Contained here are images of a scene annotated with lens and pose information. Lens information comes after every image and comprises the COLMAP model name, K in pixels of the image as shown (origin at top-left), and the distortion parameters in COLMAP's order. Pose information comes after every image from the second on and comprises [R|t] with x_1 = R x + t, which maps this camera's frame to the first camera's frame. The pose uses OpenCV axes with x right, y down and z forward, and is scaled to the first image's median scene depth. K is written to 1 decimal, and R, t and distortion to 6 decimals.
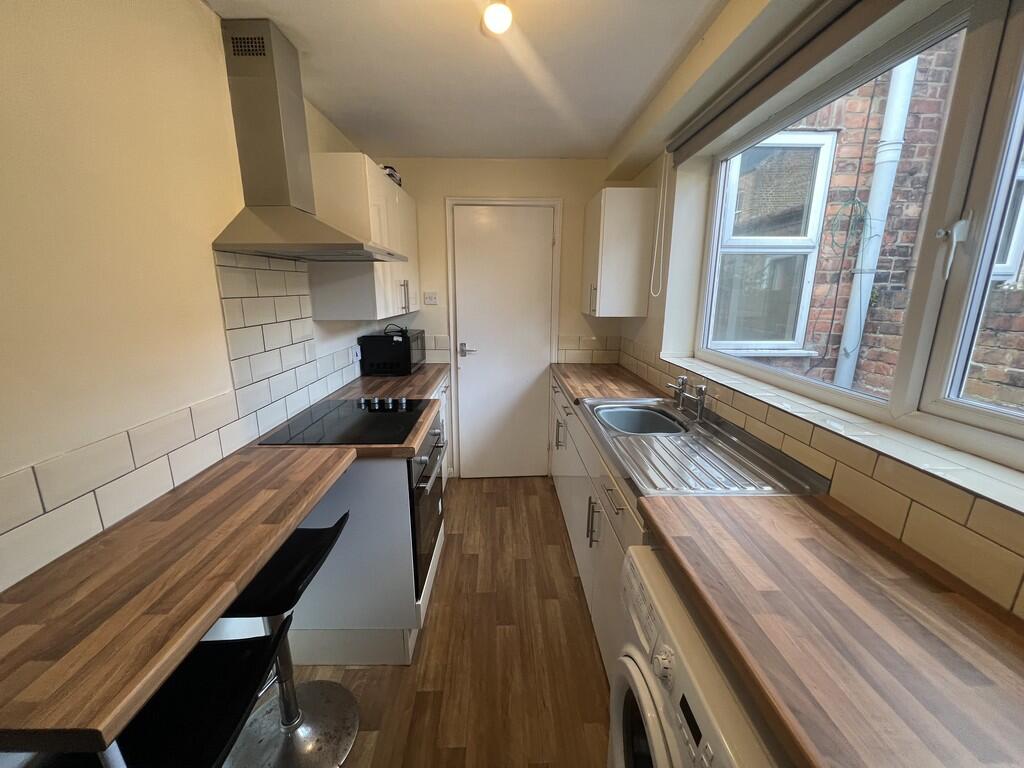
lens RADIAL K [[412.5, 0, 510.0], [0, 412.5, 382.1], [0, 0, 1]] dist [-0.000221, -0.000395]
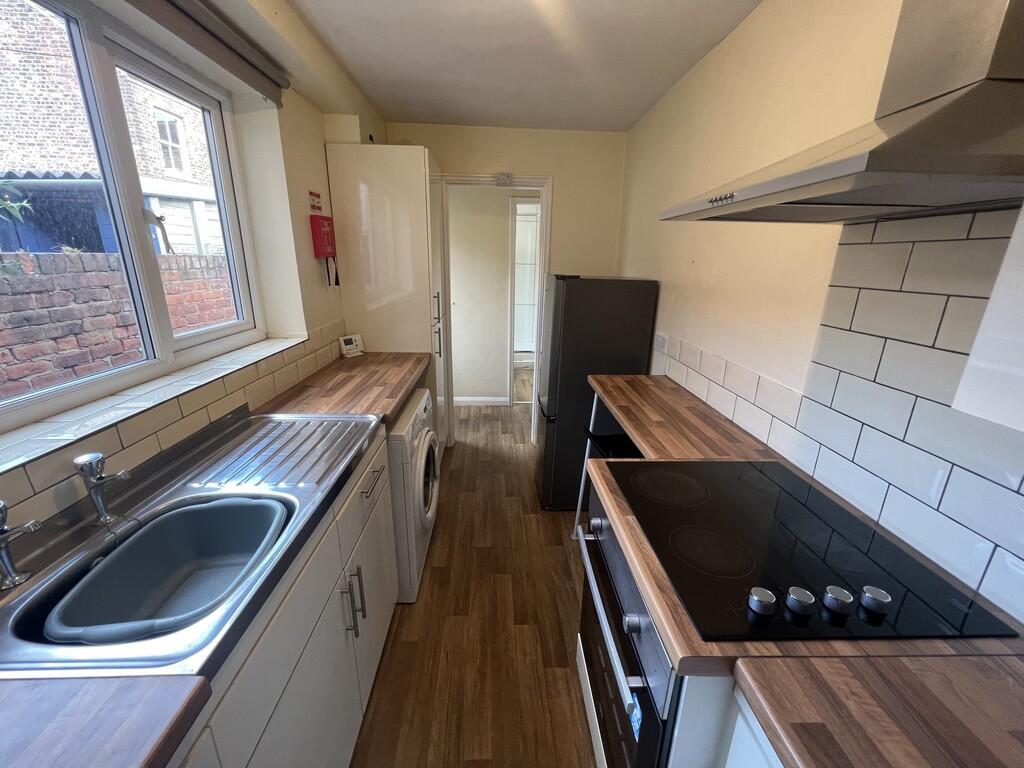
lens RADIAL K [[413.2, 0, 508.9], [0, 413.2, 384.3], [0, 0, 1]] dist [-0.004057, -0.000191]
pose [[-0.999786, -0.012016, -0.016865, -0.060728], [-0.018795, 0.868415, 0.495482, -0.442446], [0.008692, 0.495693, -0.868454, 1.875833]]
